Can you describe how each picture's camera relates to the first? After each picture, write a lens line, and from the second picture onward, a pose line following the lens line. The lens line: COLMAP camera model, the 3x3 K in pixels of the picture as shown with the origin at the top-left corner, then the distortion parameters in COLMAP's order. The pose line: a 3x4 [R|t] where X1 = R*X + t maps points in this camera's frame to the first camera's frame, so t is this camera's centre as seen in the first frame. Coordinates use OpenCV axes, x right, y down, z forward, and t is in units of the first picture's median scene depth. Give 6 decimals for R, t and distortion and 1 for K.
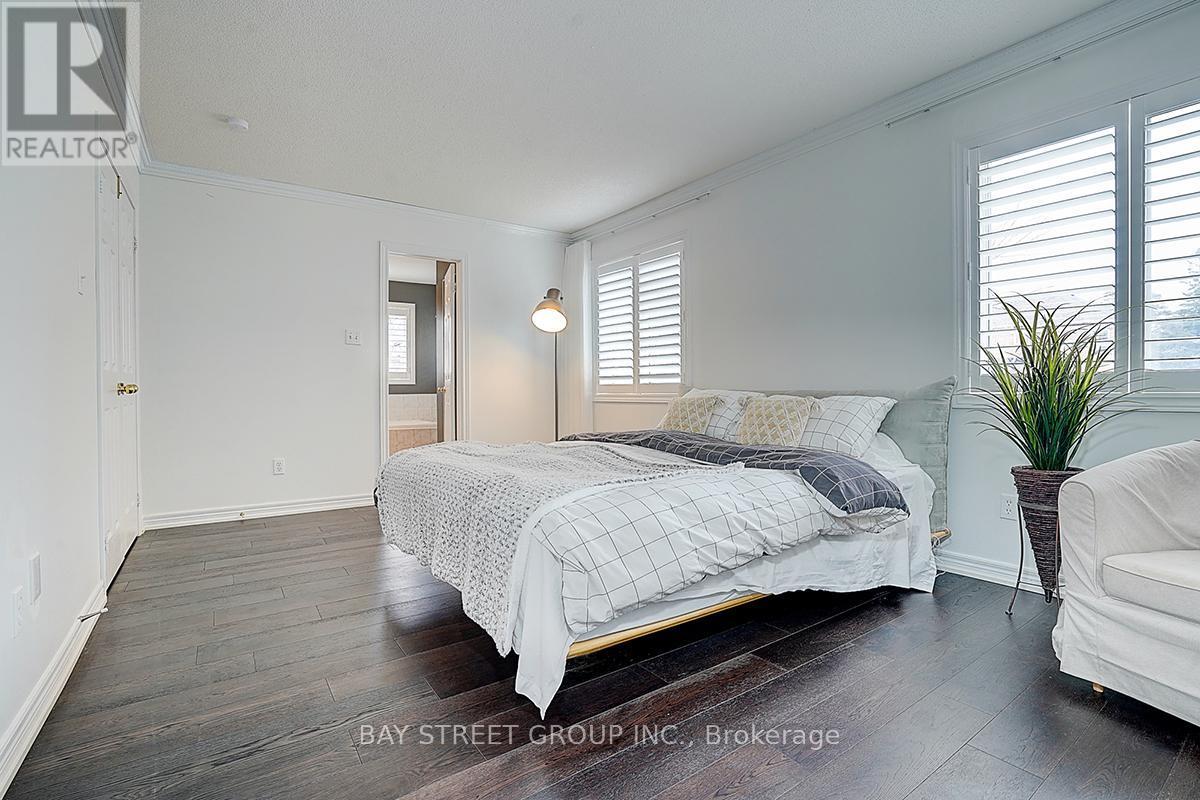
lens RADIAL K [[570.1, 0, 602.9], [0, 570.1, 398.6], [0, 0, 1]] dist [-0.029563, 0.000048]
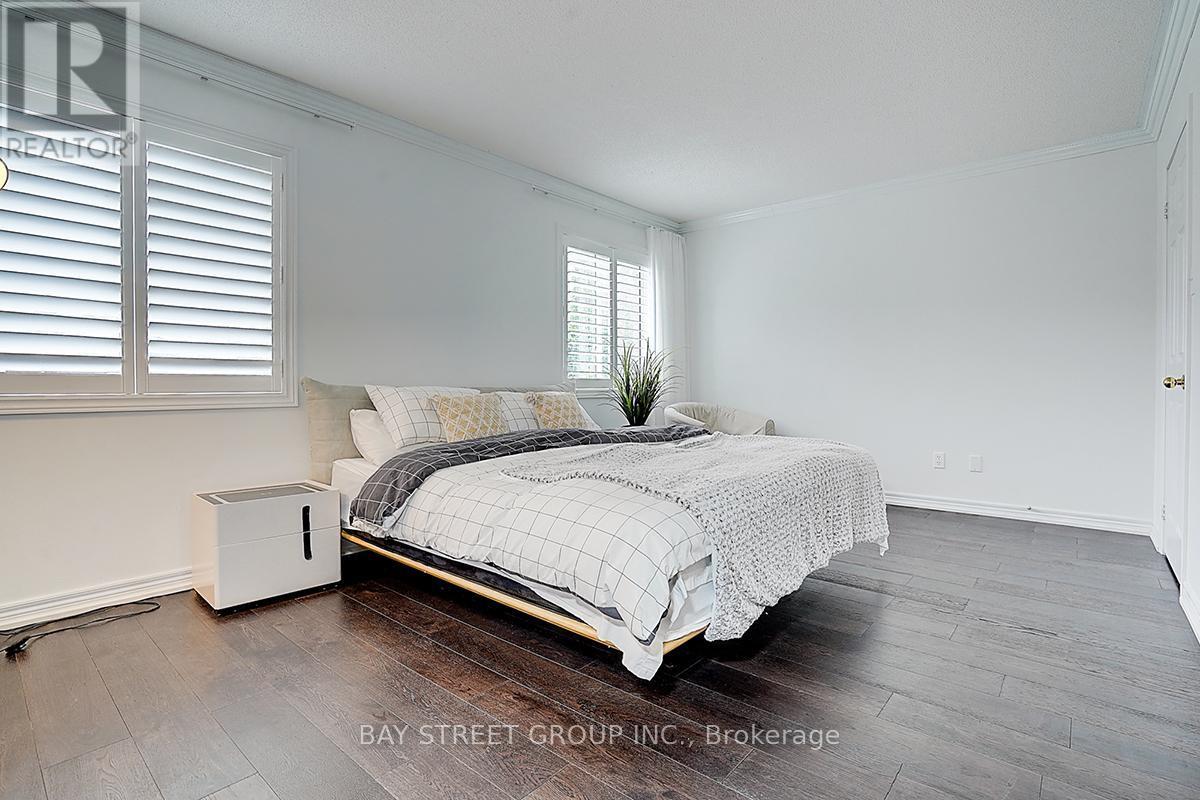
lens RADIAL K [[570.1, 0, 602.9], [0, 570.1, 398.6], [0, 0, 1]] dist [-0.029563, 0.000048]
pose [[-0.254582, -0.013999, 0.966950, -0.960970], [0.020634, 0.999589, 0.019904, -0.011667], [-0.966831, 0.025019, -0.254188, 1.341301]]
